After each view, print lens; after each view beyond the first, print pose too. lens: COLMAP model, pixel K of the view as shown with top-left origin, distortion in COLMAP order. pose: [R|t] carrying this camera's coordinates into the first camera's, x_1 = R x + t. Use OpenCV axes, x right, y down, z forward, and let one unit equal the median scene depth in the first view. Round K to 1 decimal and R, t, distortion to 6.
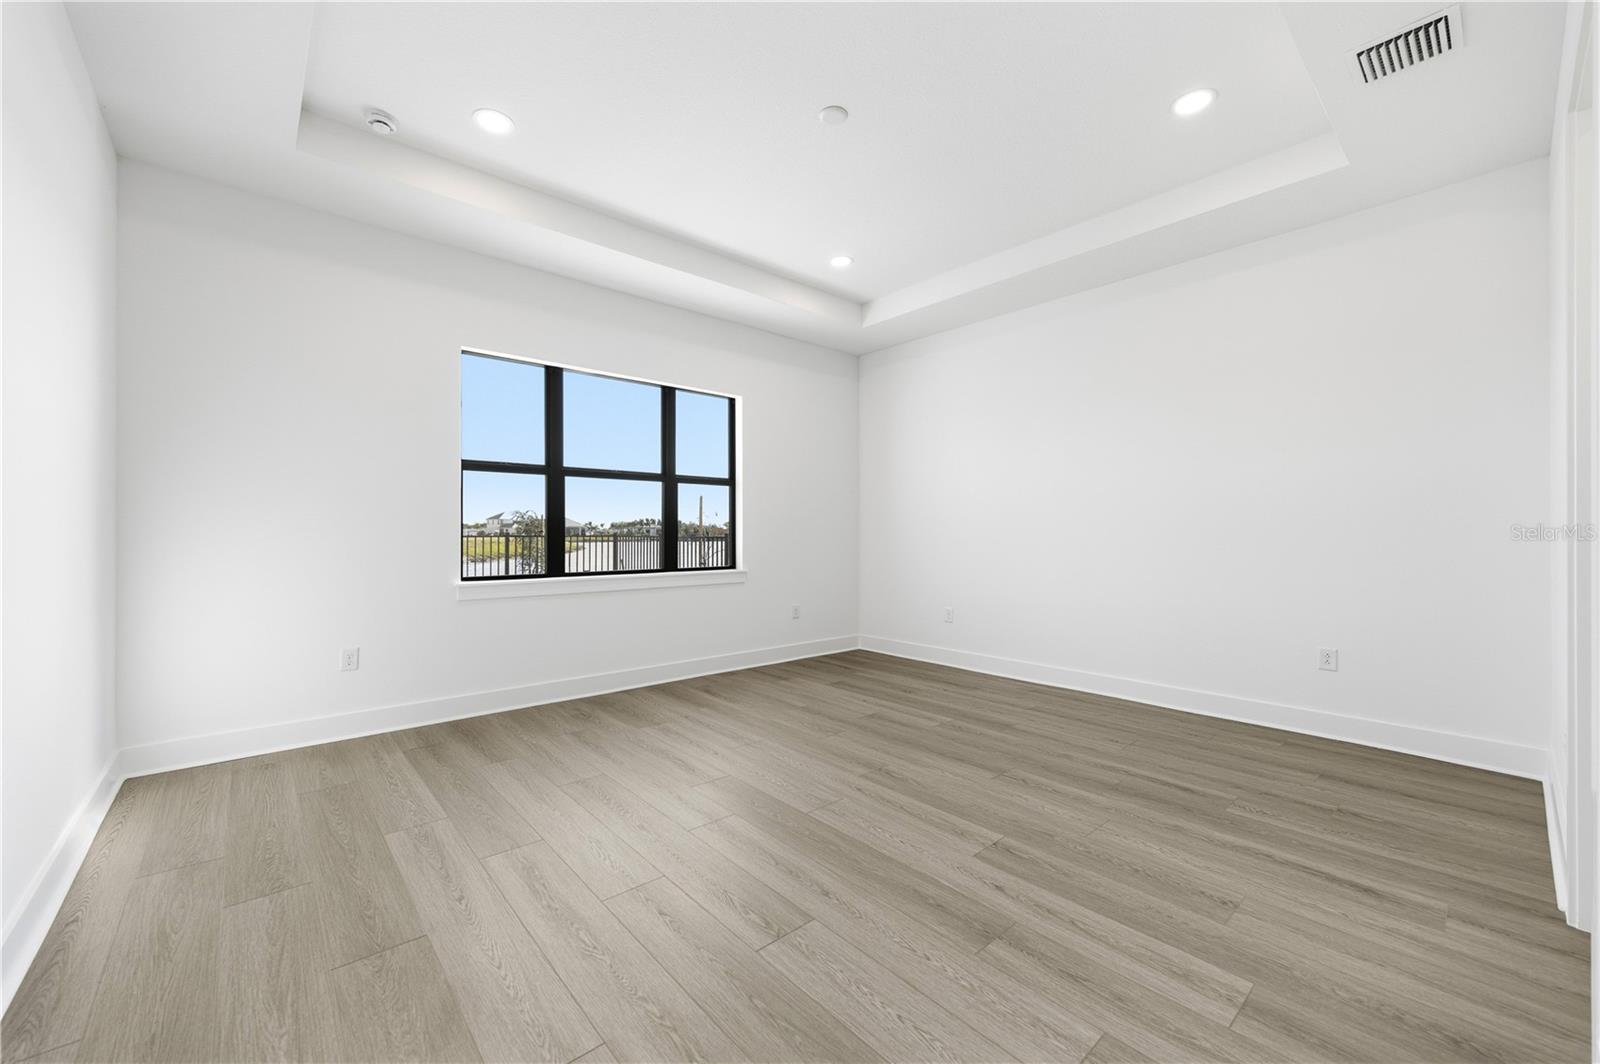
lens RADIAL K [[631.5, 0, 803.0], [0, 631.5, 529.7], [0, 0, 1]] dist [-0.000459, -0.000758]
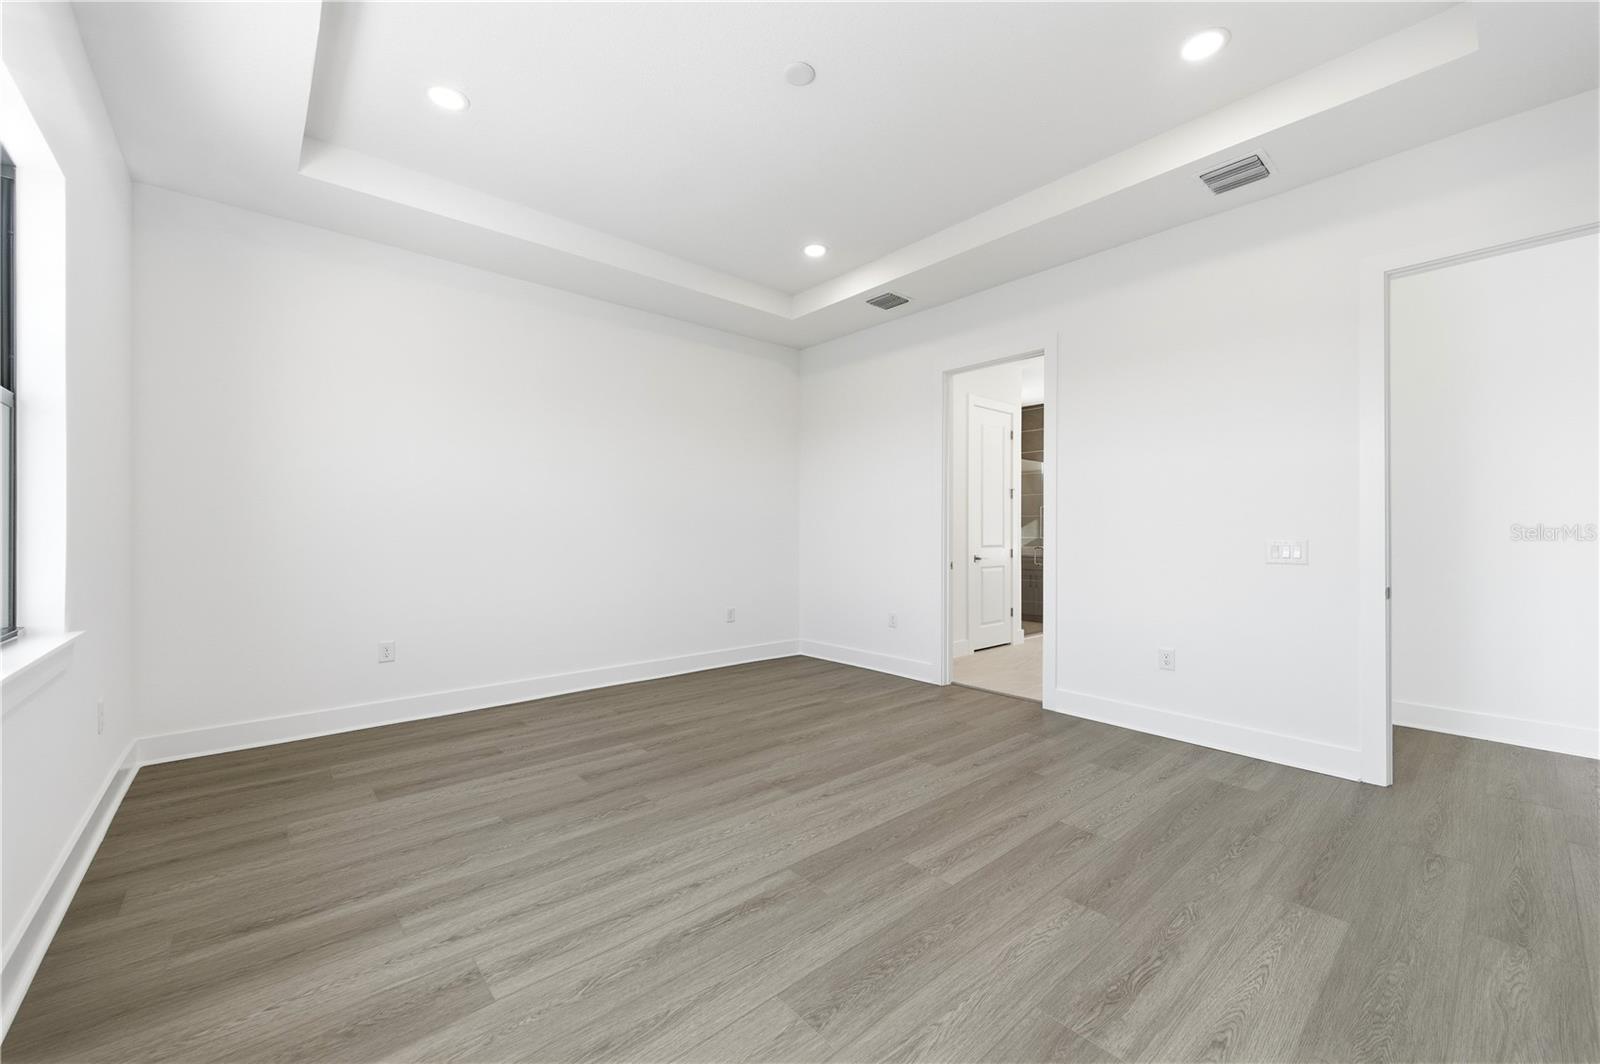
lens RADIAL K [[631.5, 0, 803.0], [0, 631.5, 529.7], [0, 0, 1]] dist [-0.000459, -0.000758]
pose [[0.002492, 0.001438, 0.999996, -0.811370], [-0.001650, 0.999998, -0.001434, 0.002821], [-0.999996, -0.001647, 0.002495, 0.947666]]
